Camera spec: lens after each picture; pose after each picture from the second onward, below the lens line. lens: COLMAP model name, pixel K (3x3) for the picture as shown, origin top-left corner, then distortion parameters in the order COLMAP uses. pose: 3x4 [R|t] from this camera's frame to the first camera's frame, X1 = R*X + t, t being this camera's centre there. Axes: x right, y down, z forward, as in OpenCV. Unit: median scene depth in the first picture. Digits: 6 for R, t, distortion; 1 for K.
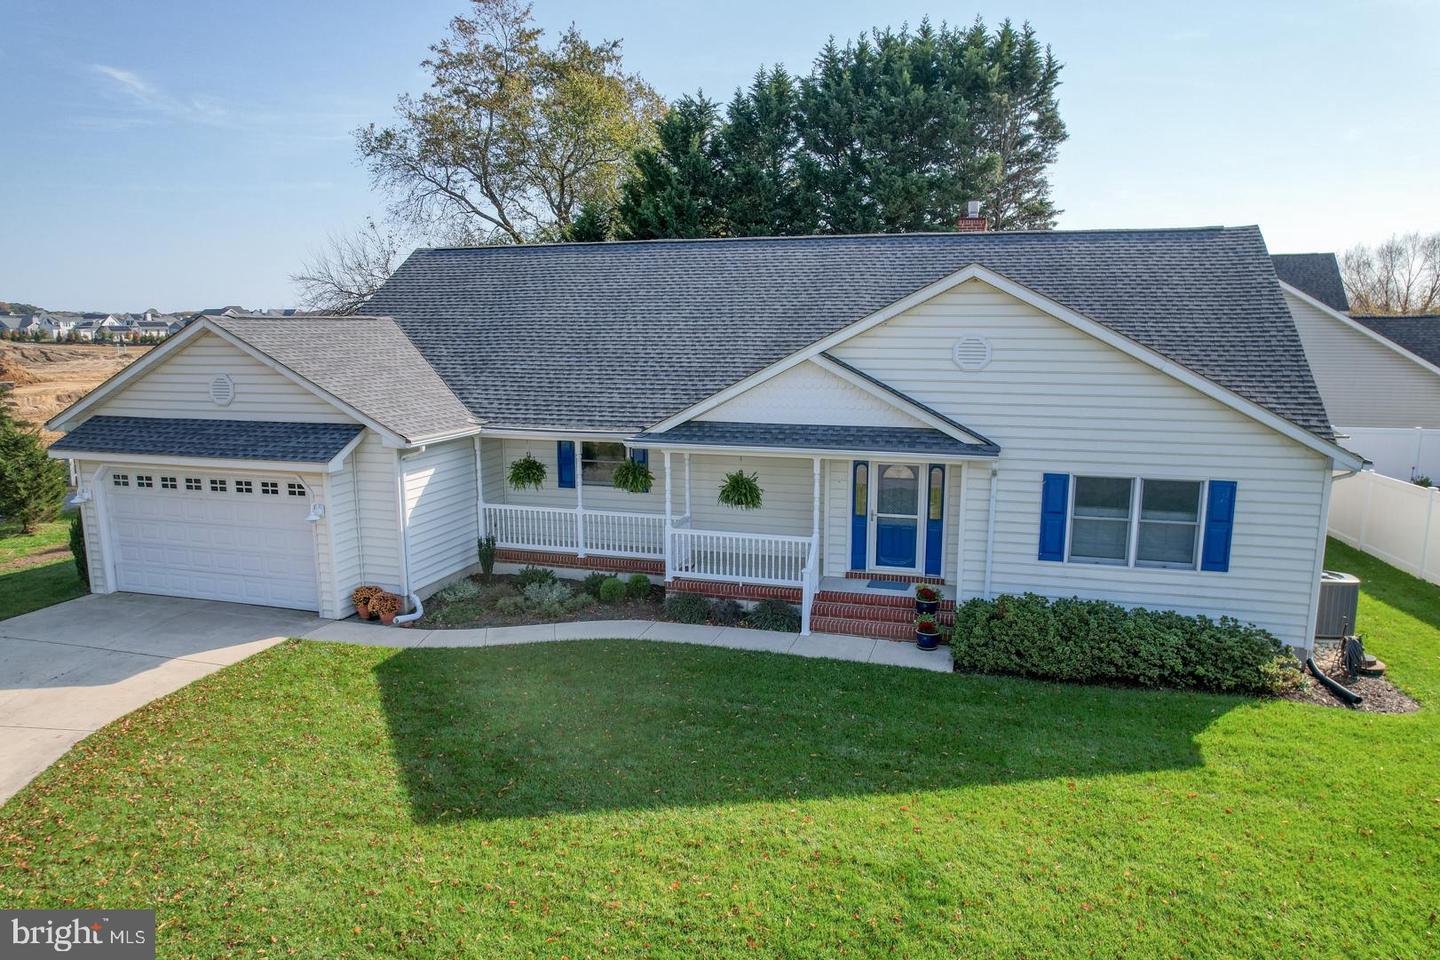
lens RADIAL K [[915.1, 0, 722.7], [0, 915.1, 498.5], [0, 0, 1]] dist [-0.079614, 0.060558]
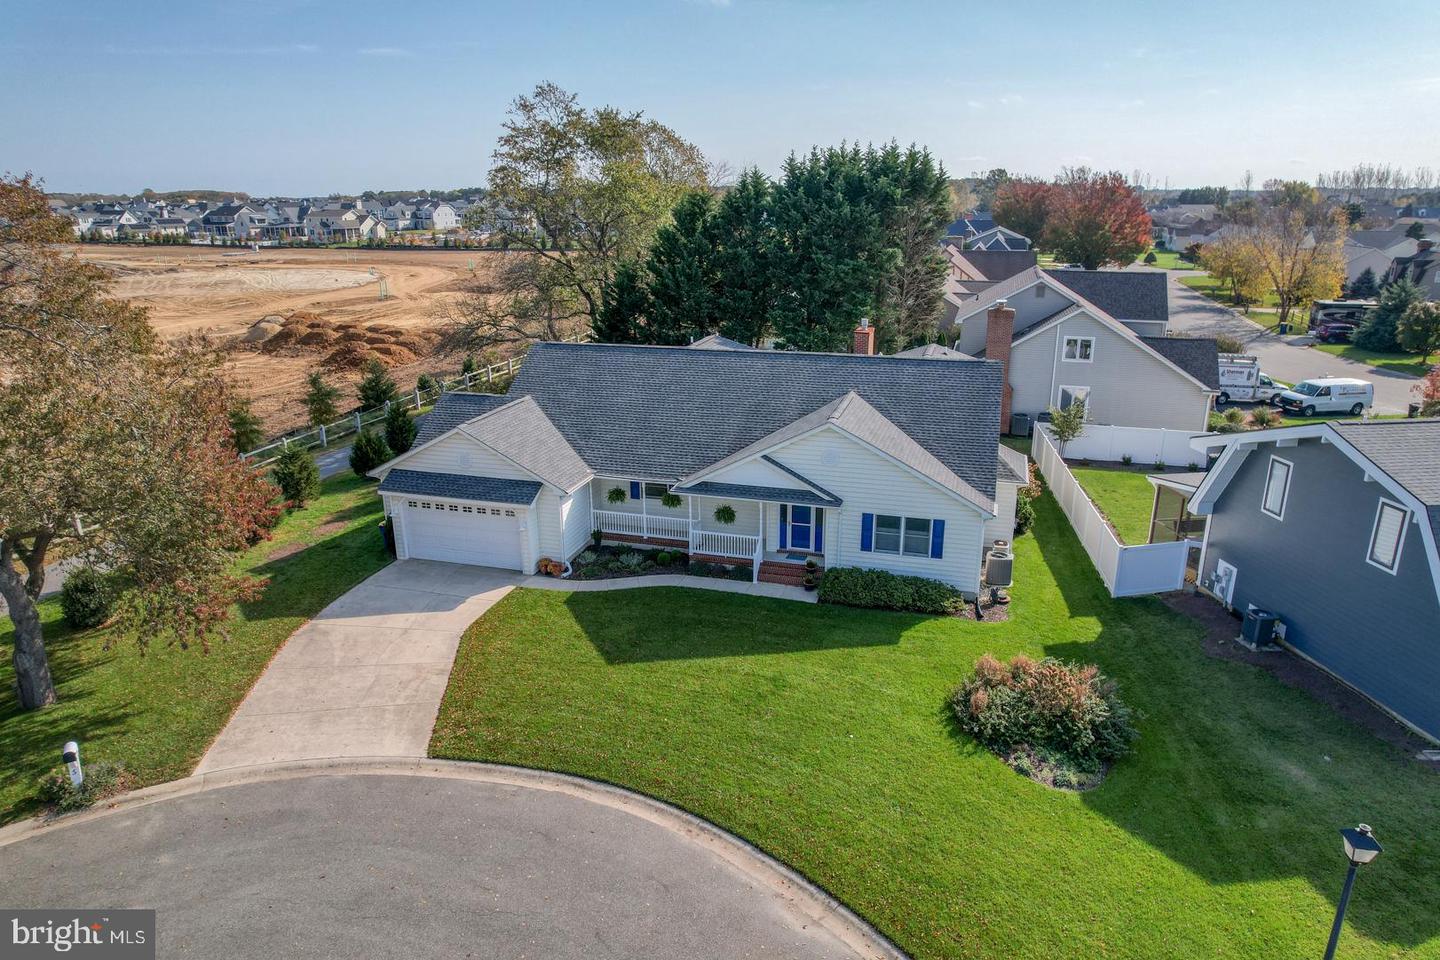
lens RADIAL K [[915.1, 0, 722.7], [0, 915.1, 498.5], [0, 0, 1]] dist [-0.079614, 0.060558]
pose [[0.999987, -0.004300, -0.002691, 0.019480], [0.004636, 0.990052, 0.140628, -0.336822], [0.002060, -0.140638, 0.990059, -1.064454]]
